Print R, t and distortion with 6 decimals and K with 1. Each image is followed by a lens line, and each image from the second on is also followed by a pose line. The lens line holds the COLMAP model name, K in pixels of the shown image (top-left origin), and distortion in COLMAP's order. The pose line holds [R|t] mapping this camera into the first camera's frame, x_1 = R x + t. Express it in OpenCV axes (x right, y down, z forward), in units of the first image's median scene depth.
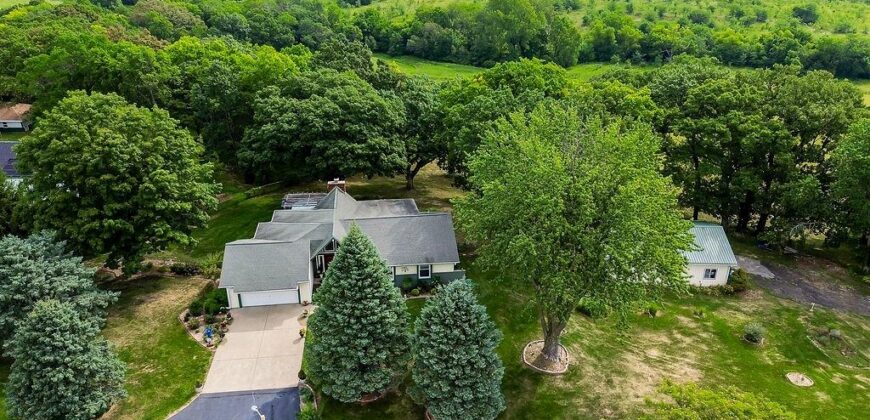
lens RADIAL K [[619.3, 0, 435.0], [0, 619.3, 210.0], [0, 0, 1]] dist [0.065108, -0.053960]
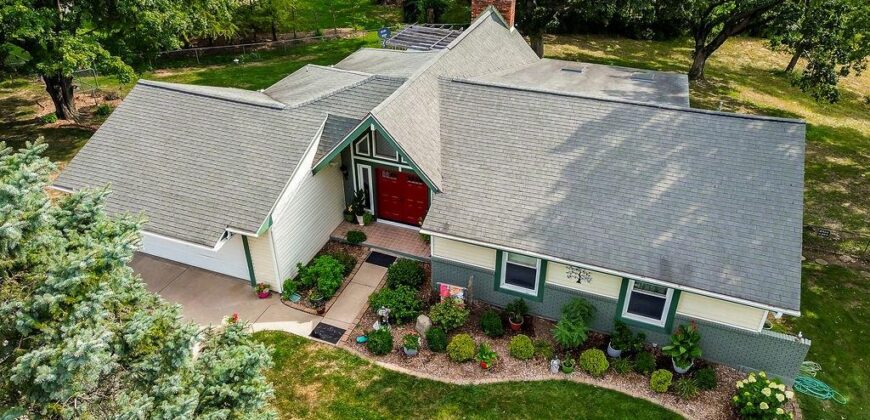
lens RADIAL K [[619.3, 0, 435.0], [0, 619.3, 210.0], [0, 0, 1]] dist [0.065108, -0.053960]
pose [[0.884606, 0.251392, -0.392778, -0.001085], [-0.193377, 0.964174, 0.181586, 0.025698], [0.424356, -0.084678, 0.901527, 0.704125]]
